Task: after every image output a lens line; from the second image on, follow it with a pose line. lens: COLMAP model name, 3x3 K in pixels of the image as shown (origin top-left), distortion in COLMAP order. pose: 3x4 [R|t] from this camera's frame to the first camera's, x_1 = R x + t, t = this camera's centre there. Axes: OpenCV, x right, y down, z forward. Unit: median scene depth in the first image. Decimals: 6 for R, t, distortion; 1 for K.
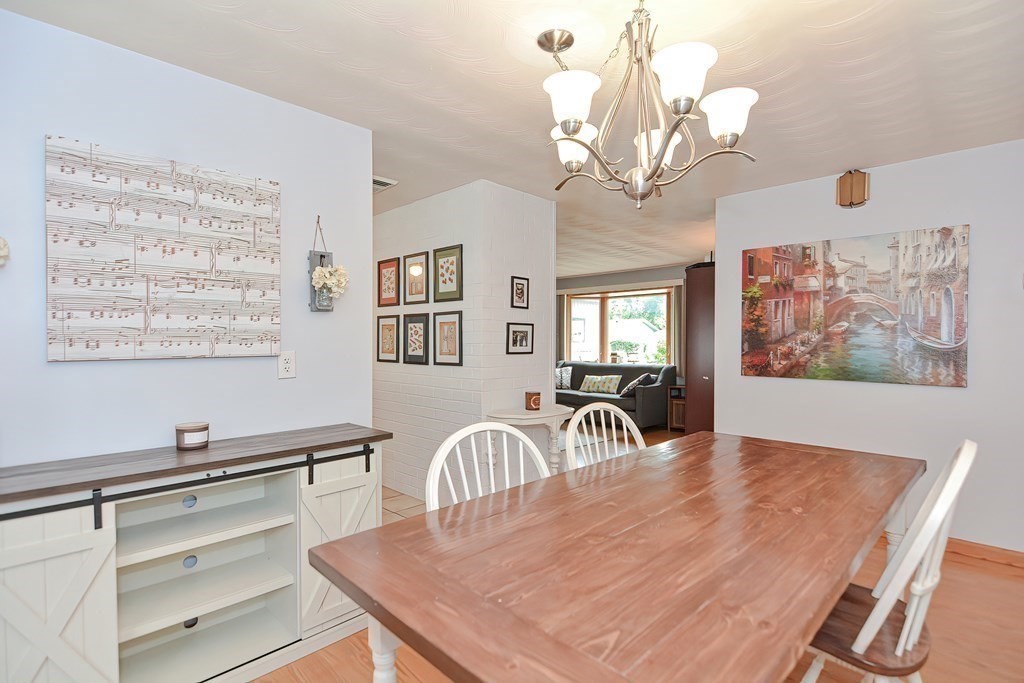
lens RADIAL K [[495.3, 0, 519.3], [0, 495.3, 340.5], [0, 0, 1]] dist [0.002664, -0.007347]
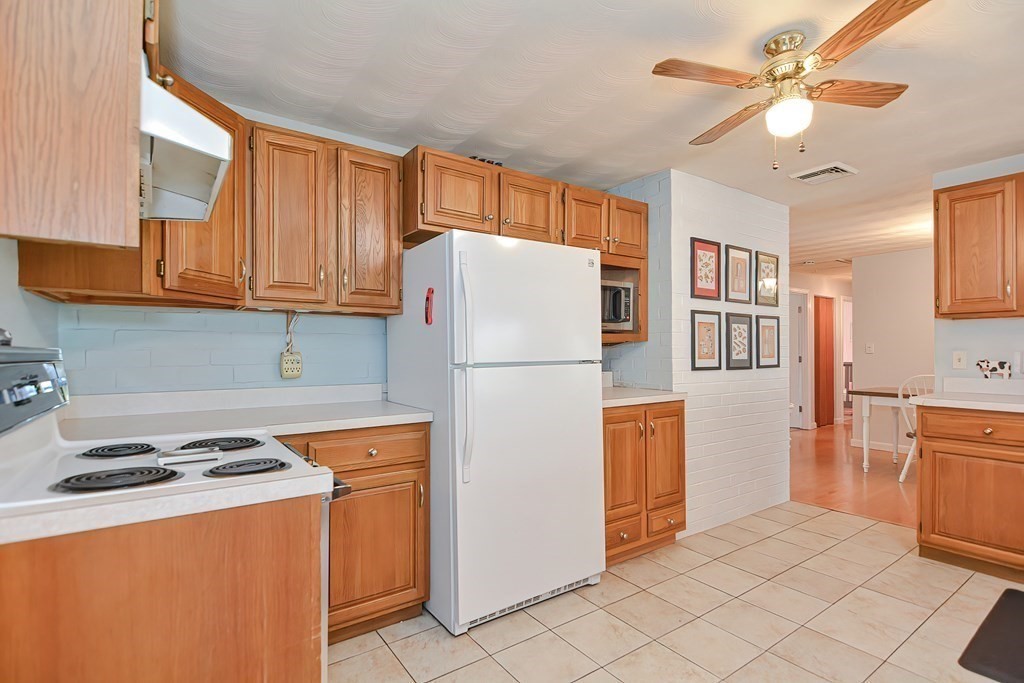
lens RADIAL K [[495.3, 0, 503.4], [0, 495.3, 344.7], [0, 0, 1]] dist [0.002664, -0.007347]
pose [[0.193761, 0.010299, 0.980995, -1.292022], [-0.001044, 0.999946, -0.010292, 0.013696], [-0.981048, 0.000970, 0.193761, 1.368438]]
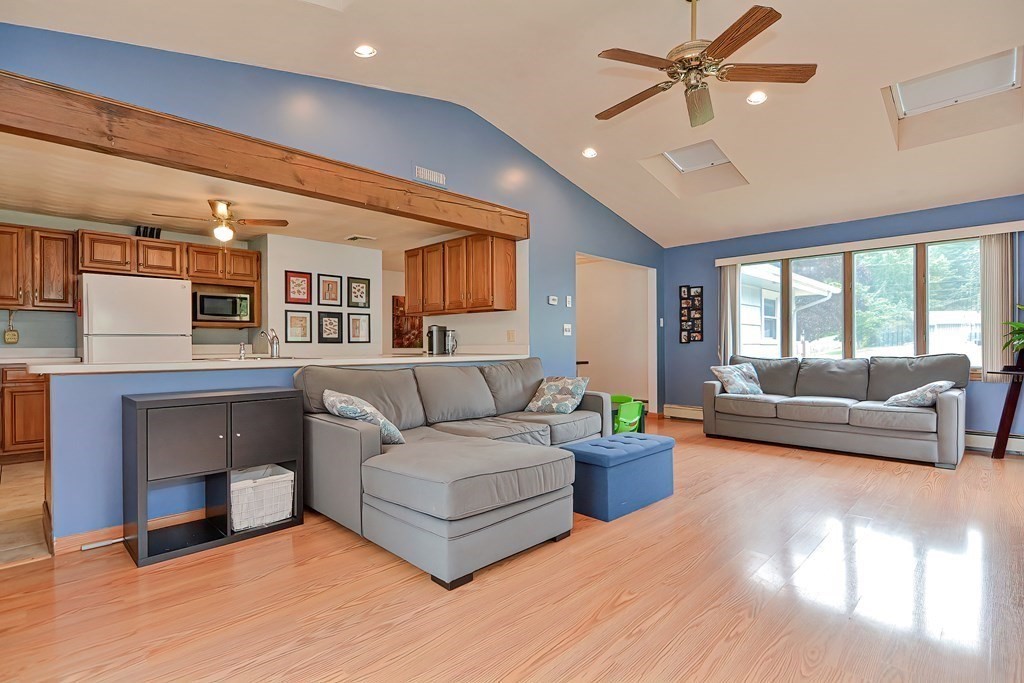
lens RADIAL K [[495.3, 0, 515.1], [0, 495.3, 345.8], [0, 0, 1]] dist [0.002664, -0.007347]
pose [[0.000621, -0.001445, 0.999999, -2.006062], [0.002857, 0.999995, 0.001444, 0.061361], [-0.999996, 0.002856, 0.000625, 0.433939]]
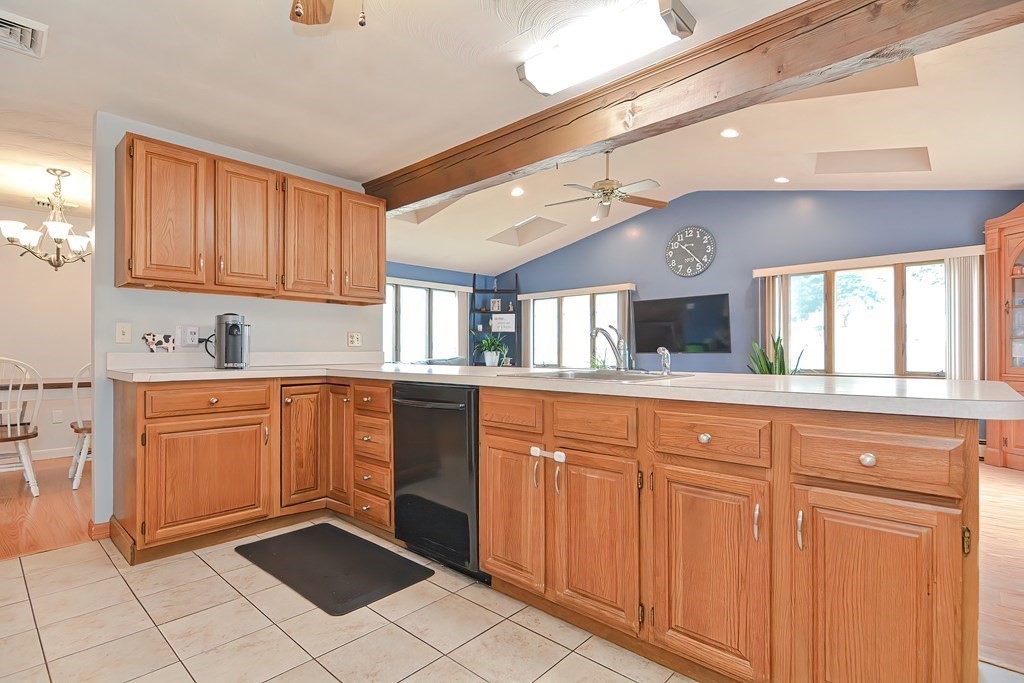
lens RADIAL K [[495.3, 0, 508.9], [0, 495.3, 344.6], [0, 0, 1]] dist [0.002664, -0.007347]
pose [[-0.999679, -0.001584, -0.025284, -0.874936], [-0.001282, 0.999928, -0.011948, 0.056458], [0.025301, -0.011912, -0.999609, 1.535658]]
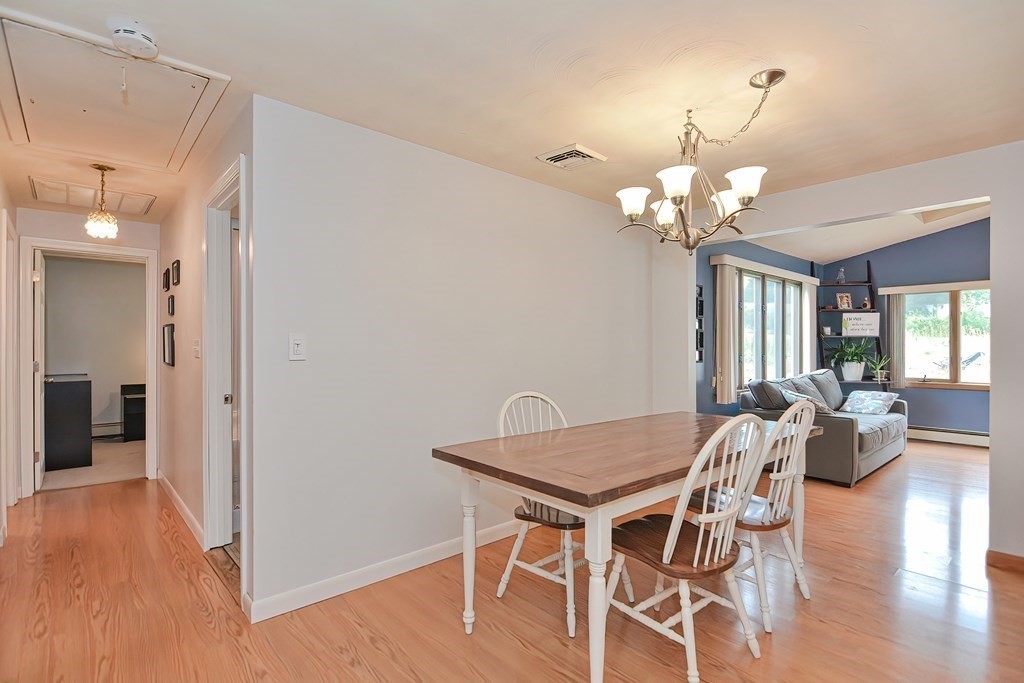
lens RADIAL K [[495.3, 0, 509.4], [0, 495.3, 345.8], [0, 0, 1]] dist [0.002664, -0.007347]
pose [[-0.996586, -0.002421, 0.082520, 0.267188], [-0.002223, 0.999994, 0.002479, 0.001574], [-0.082526, 0.002287, -0.996586, 1.102914]]
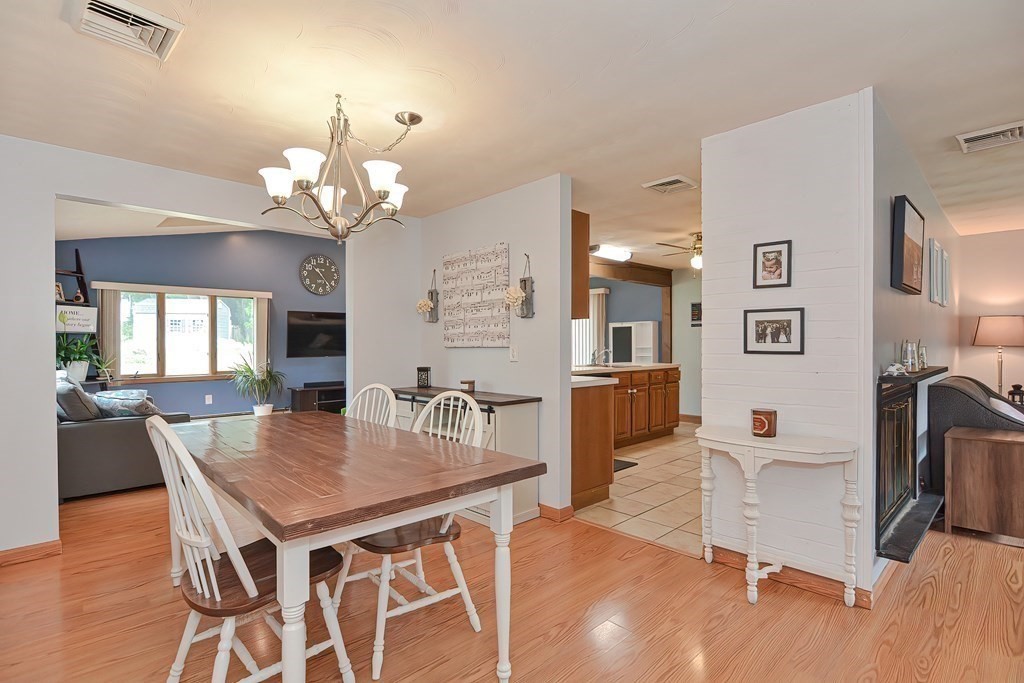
lens RADIAL K [[495.3, 0, 510.5], [0, 495.3, 342.8], [0, 0, 1]] dist [0.002664, -0.007347]
pose [[-0.045186, -0.003673, -0.998972, 0.713872], [0.002841, 0.999989, -0.003805, 0.013625], [0.998975, -0.003010, -0.045175, 0.675873]]
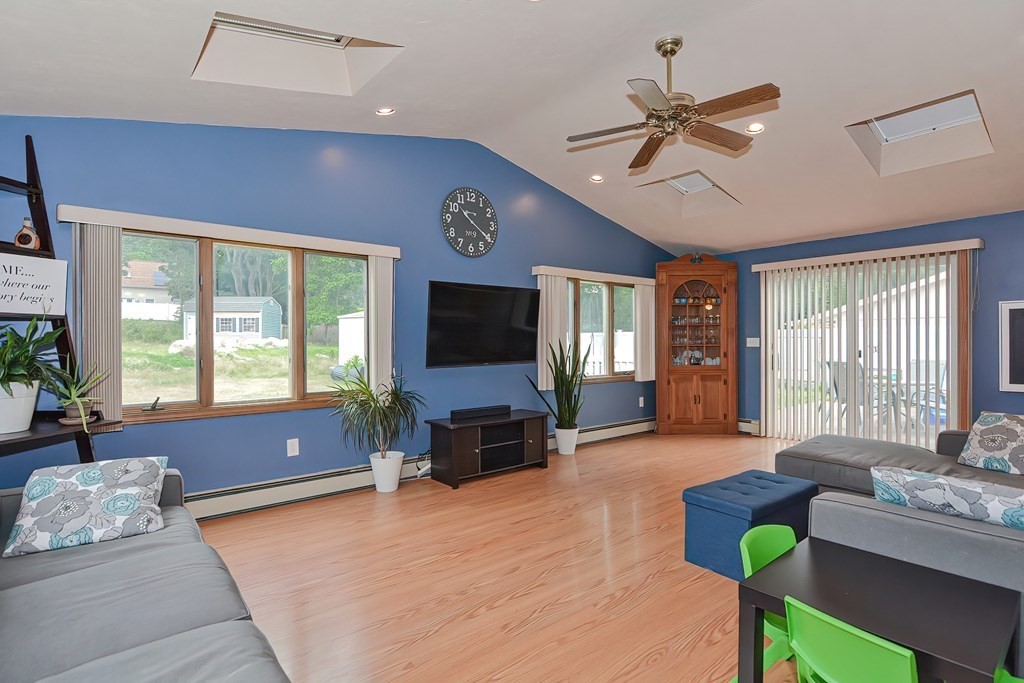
lens RADIAL K [[495.3, 0, 512.9], [0, 495.3, 341.0], [0, 0, 1]] dist [0.002664, -0.007347]
pose [[-0.115678, -0.006244, -0.993267, -0.265830], [0.004910, 0.999964, -0.006858, 0.015558], [0.993275, -0.005670, -0.115644, -0.066441]]
